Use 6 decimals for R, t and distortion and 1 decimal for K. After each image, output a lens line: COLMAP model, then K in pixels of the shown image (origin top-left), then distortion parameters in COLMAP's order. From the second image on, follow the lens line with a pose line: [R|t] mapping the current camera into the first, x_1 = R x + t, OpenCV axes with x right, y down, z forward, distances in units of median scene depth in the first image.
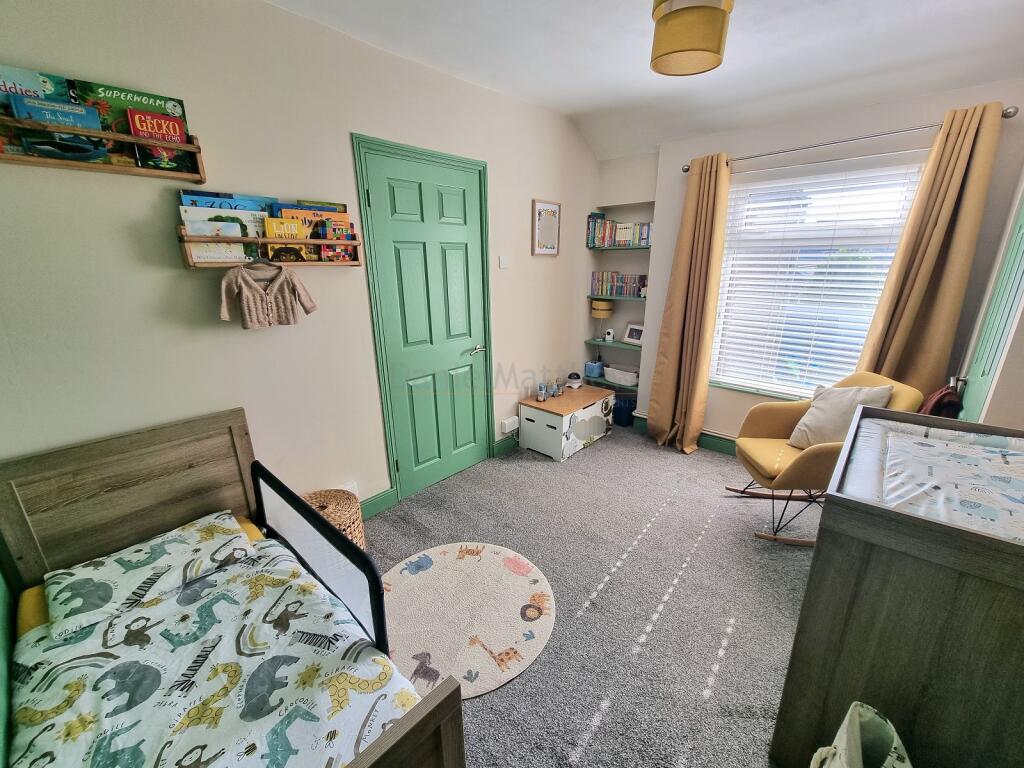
lens RADIAL K [[419.0, 0, 513.9], [0, 419.0, 388.9], [0, 0, 1]] dist [-0.003555, -0.001075]
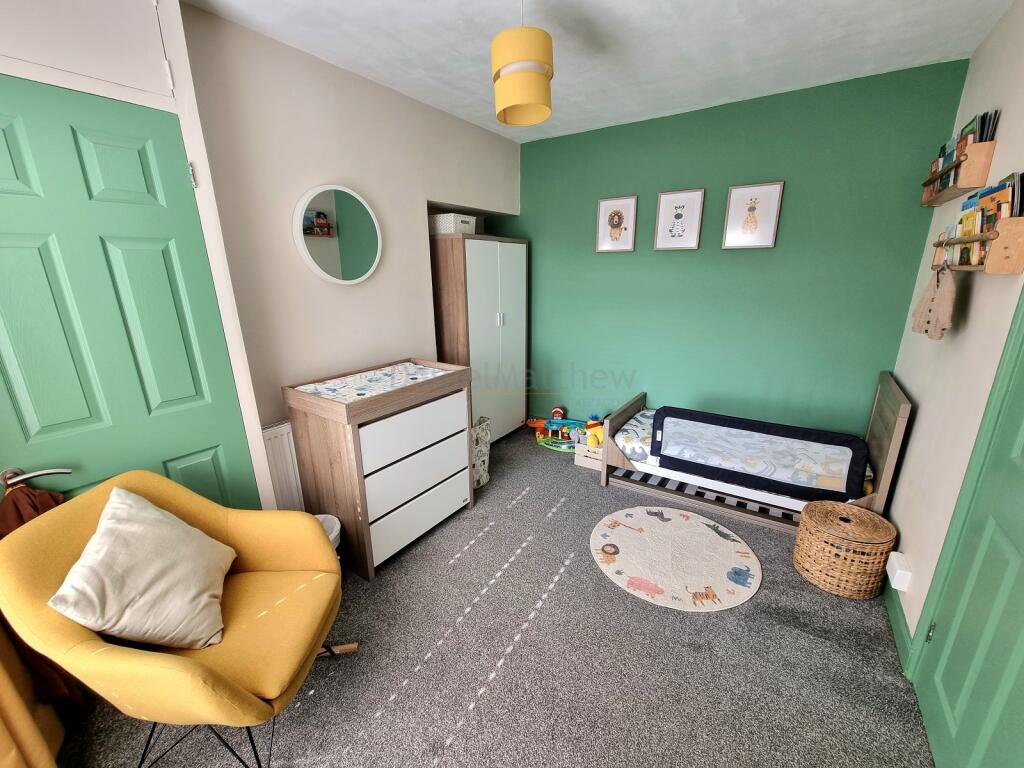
lens RADIAL K [[419.0, 0, 511.1], [0, 419.0, 389.1], [0, 0, 1]] dist [-0.003555, -0.001075]
pose [[-0.990558, 0.055604, -0.125312, 0.512191], [-0.021432, 0.840013, 0.542143, -0.596146], [0.135409, 0.539709, -0.830890, 1.913245]]
